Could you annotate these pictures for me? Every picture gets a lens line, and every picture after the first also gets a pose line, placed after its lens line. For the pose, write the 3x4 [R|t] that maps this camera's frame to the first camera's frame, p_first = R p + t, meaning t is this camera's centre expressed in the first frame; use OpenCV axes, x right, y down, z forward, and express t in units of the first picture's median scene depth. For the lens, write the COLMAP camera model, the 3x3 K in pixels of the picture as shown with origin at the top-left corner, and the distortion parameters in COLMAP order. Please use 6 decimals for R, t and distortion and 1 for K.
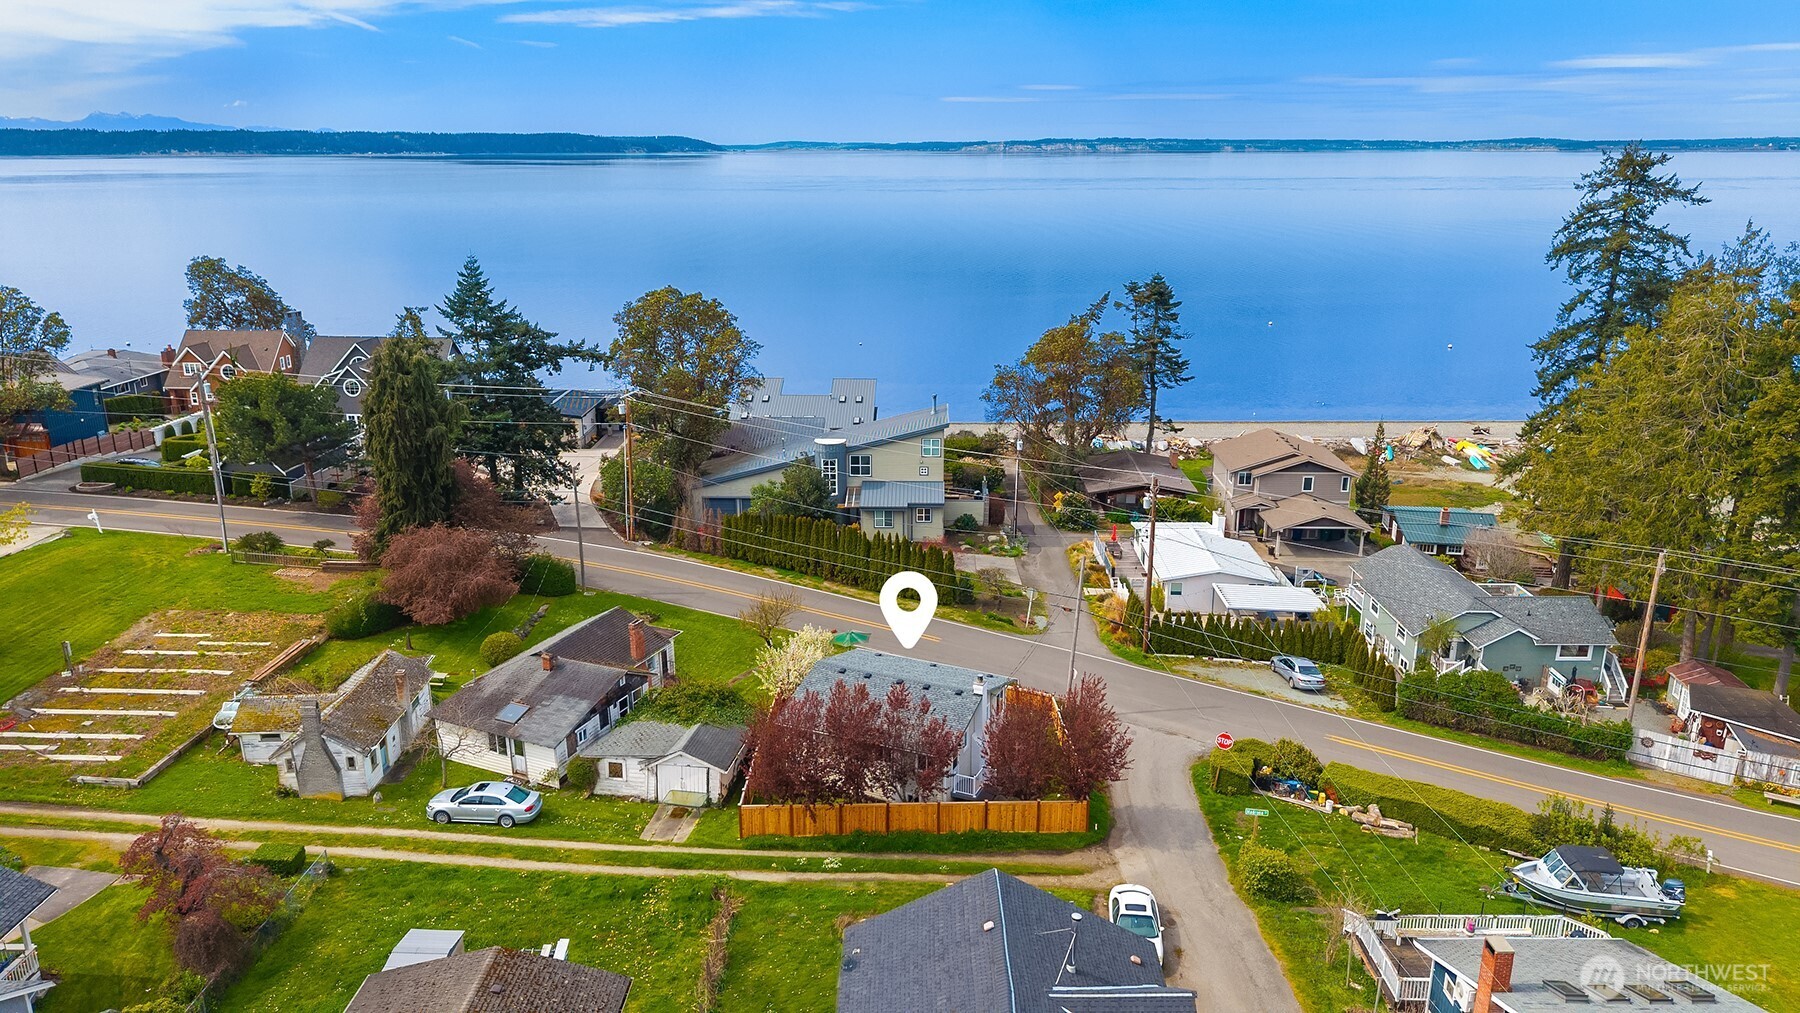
lens RADIAL K [[1182.0, 0, 902.1], [0, 1182.0, 566.3], [0, 0, 1]] dist [0.005706, -0.002176]
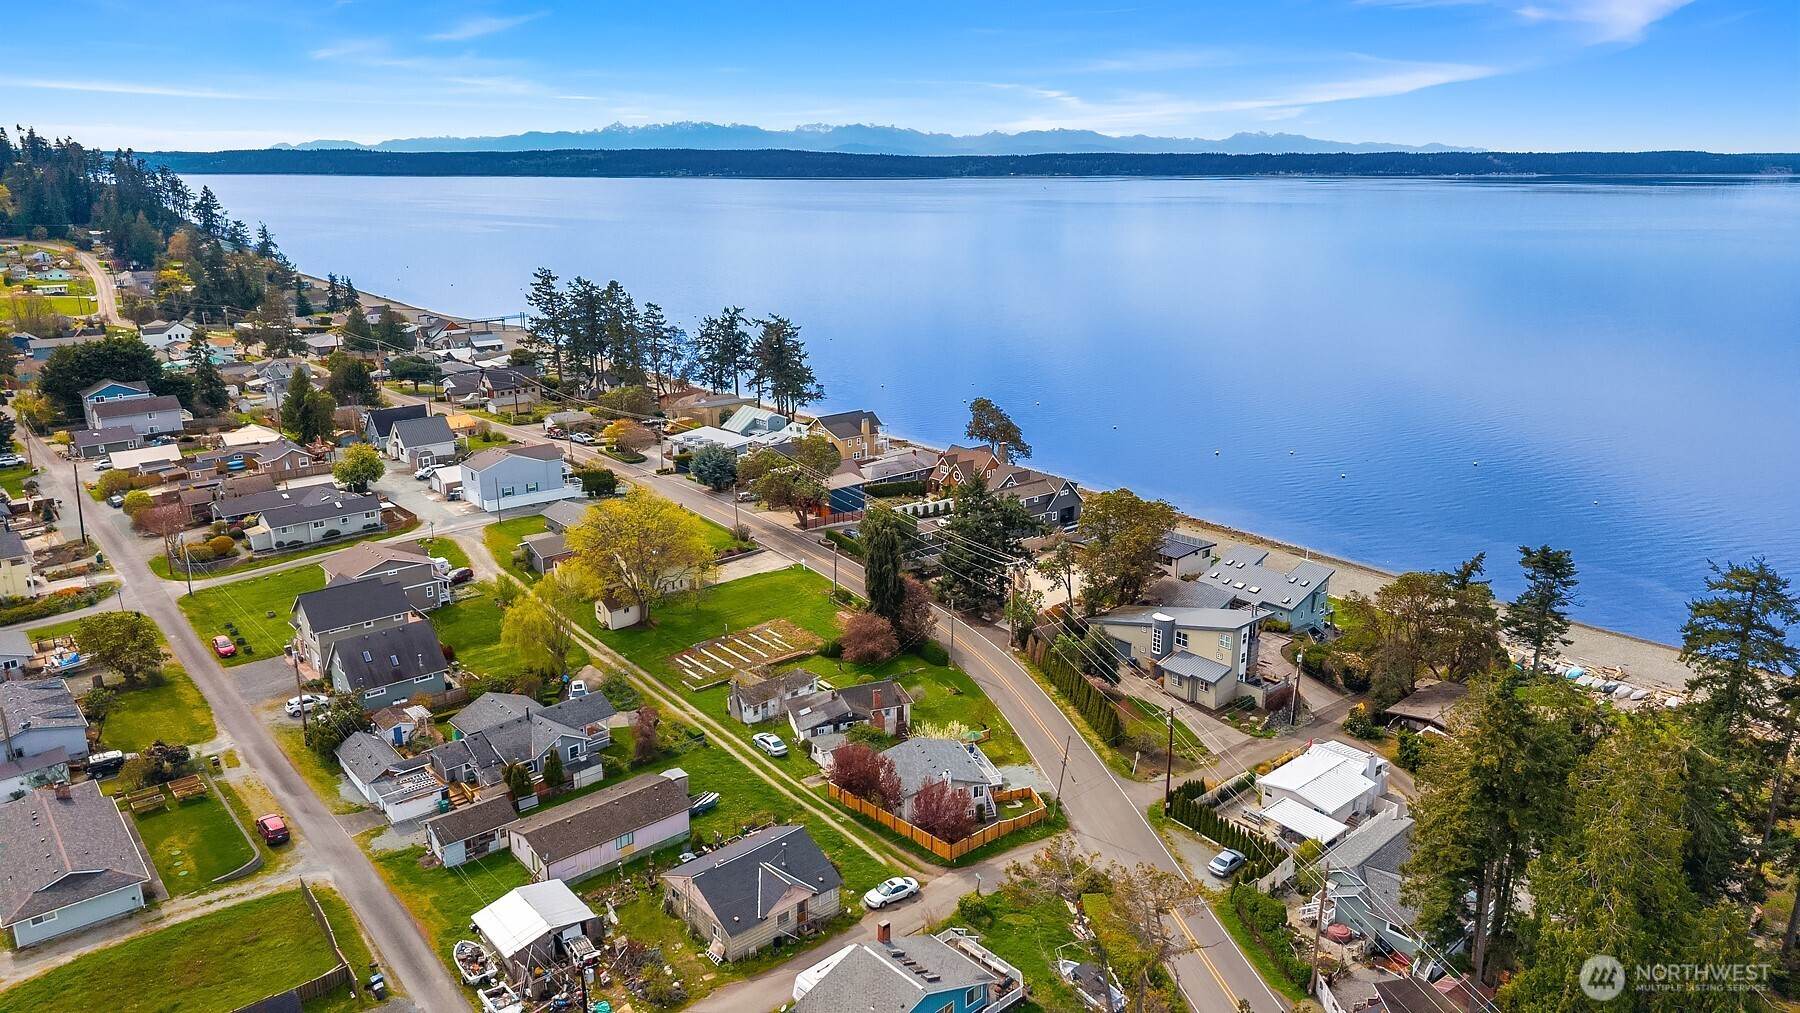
lens RADIAL K [[1231.4, 0, 900.0], [0, 1231.4, 506.5], [0, 0, 1]] dist [0.039872, -0.000853]
pose [[0.665020, 0.202300, -0.718904, 0.774765], [-0.242568, 0.968933, 0.048272, -0.227703], [0.706335, 0.142281, 0.693431, -0.308577]]
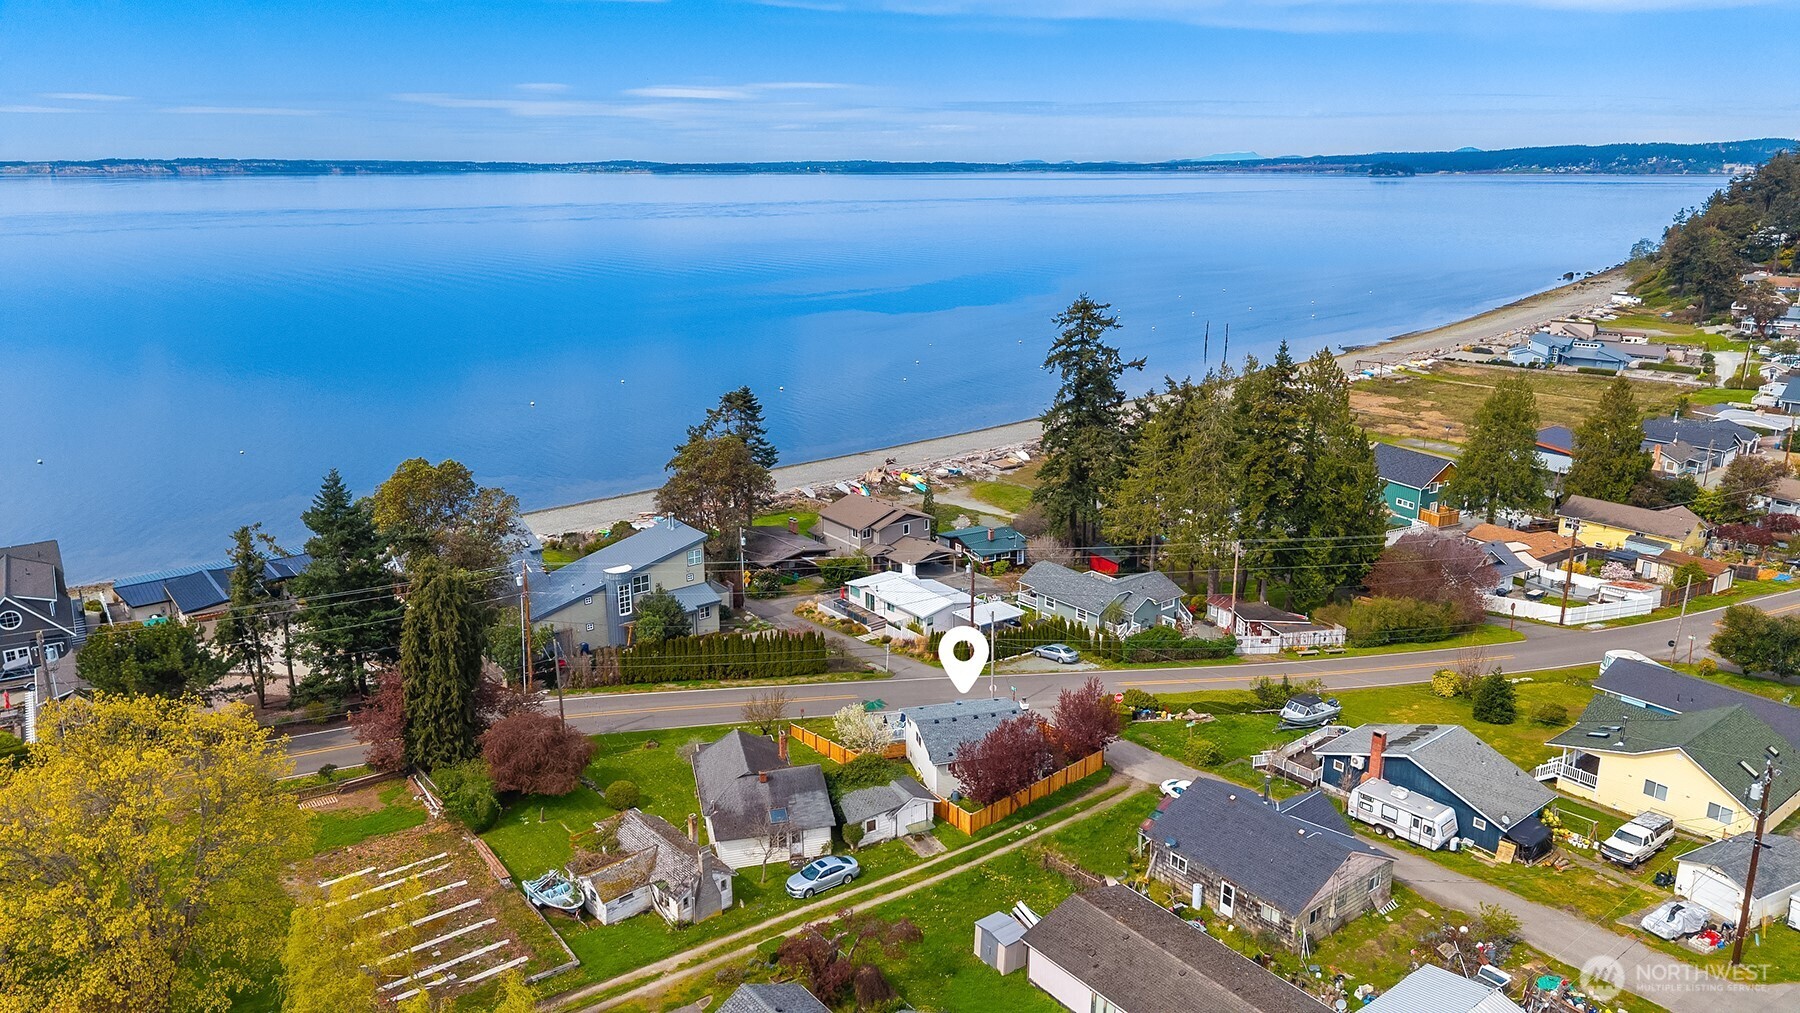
lens RADIAL K [[1231.4, 0, 900.0], [0, 1231.4, 506.5], [0, 0, 1]] dist [0.039872, -0.000853]
pose [[0.770001, -0.170879, 0.614734, -0.571738], [0.212190, 0.977211, 0.005853, -0.111622], [-0.601725, 0.125934, 0.788712, -0.138706]]
